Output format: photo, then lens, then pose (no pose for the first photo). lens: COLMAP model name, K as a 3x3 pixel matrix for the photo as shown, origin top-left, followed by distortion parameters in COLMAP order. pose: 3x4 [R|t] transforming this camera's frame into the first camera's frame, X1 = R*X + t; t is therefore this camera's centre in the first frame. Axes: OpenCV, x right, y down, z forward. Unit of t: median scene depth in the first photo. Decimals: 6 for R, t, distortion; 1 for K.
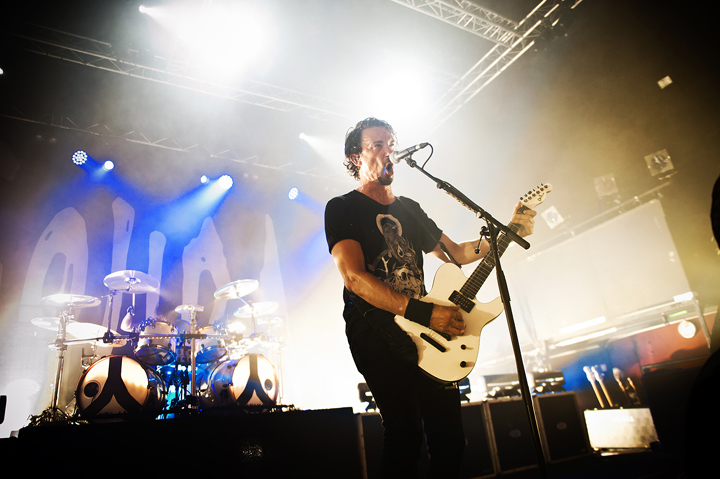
lens RADIAL K [[510.3, 0, 356.4], [0, 510.3, 245.3], [0, 0, 1]] dist [-0.068031, 0.034035]
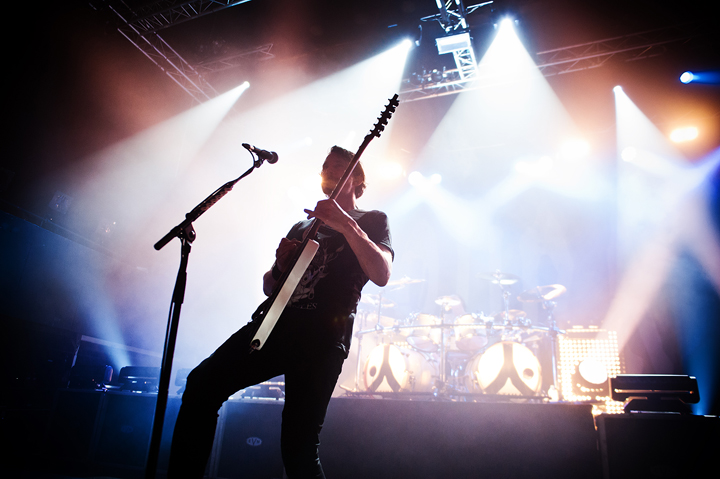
lens RADIAL K [[510.3, 0, 366.0], [0, 510.3, 240.0], [0, 0, 1]] dist [-0.068031, 0.034035]
pose [[0.598589, -0.152439, -0.786418, 0.373700], [0.170179, 0.983517, -0.061111, 0.028890], [0.782771, -0.097251, 0.614664, 0.175073]]
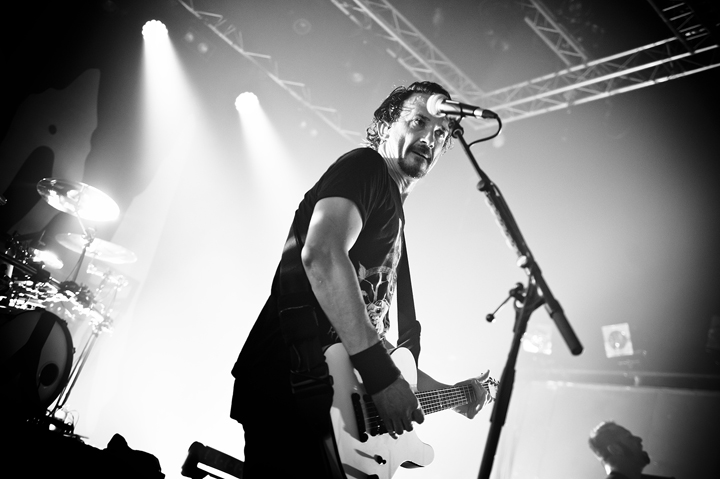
lens RADIAL K [[850.1, 0, 358.0], [0, 850.1, 237.5], [0, 0, 1]] dist [0.153866, 0.000000]
pose [[0.886403, 0.459123, 0.059123, 0.002385], [-0.458553, 0.888351, -0.023676, 0.003565], [-0.063392, -0.006124, 0.997970, 0.013186]]
